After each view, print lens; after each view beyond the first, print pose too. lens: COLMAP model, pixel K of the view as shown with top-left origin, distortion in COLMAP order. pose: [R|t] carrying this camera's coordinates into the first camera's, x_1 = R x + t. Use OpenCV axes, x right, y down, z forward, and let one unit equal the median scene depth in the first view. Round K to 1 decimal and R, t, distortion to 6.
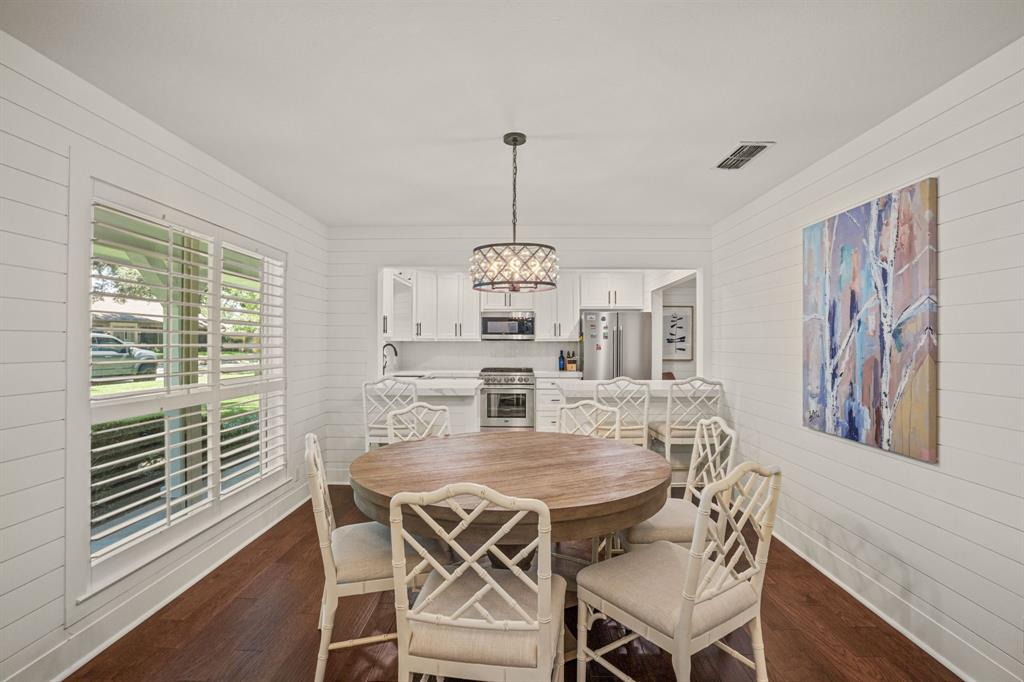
lens RADIAL K [[478.5, 0, 512.0], [0, 478.5, 341.0], [0, 0, 1]] dist [-0.060145, 0.025403]
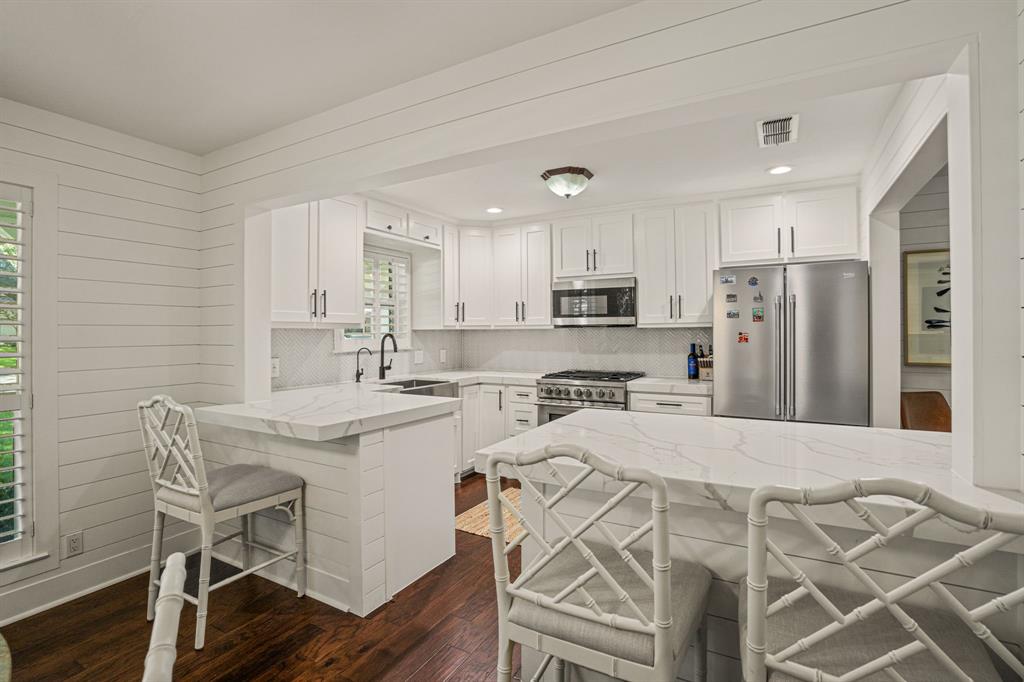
lens RADIAL K [[478.5, 0, 512.0], [0, 478.5, 341.0], [0, 0, 1]] dist [-0.060145, 0.025403]
pose [[0.877553, 0.000910, -0.479479, 0.193988], [0.007903, 0.999835, 0.016362, 0.005994], [0.479415, -0.018148, 0.877401, 0.416377]]
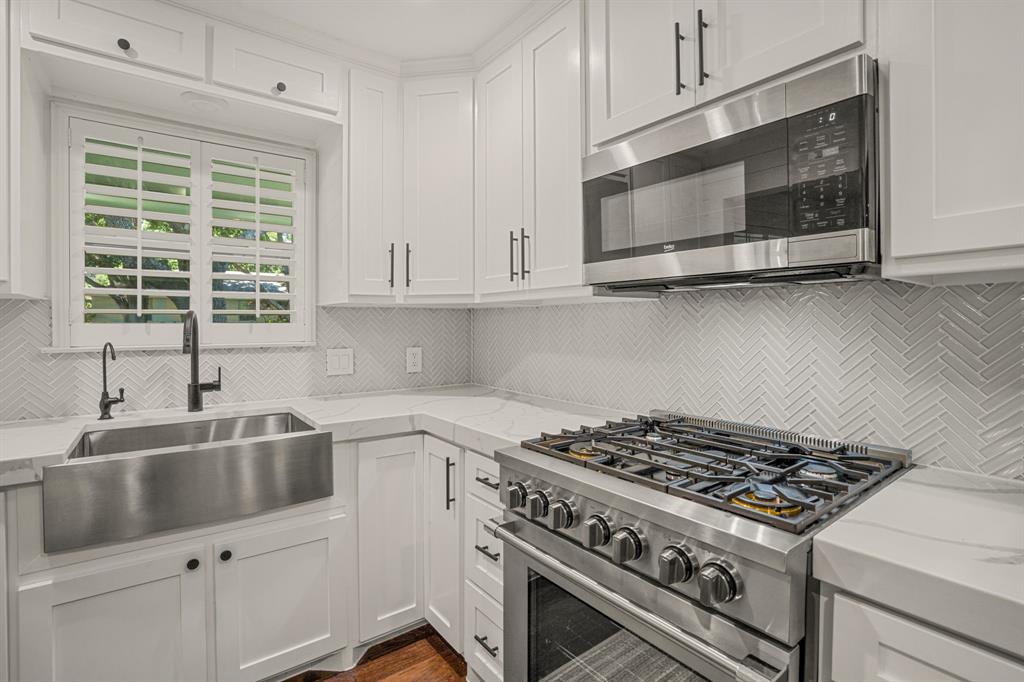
lens RADIAL K [[481.1, 0, 508.3], [0, 481.1, 331.1], [0, 0, 1]] dist [-0.035651, 0.001350]
pose [[0.613144, 0.006869, -0.789941, 0.088543], [0.001133, 0.999954, 0.009574, 0.014100], [0.789970, -0.006766, 0.613108, 0.838833]]
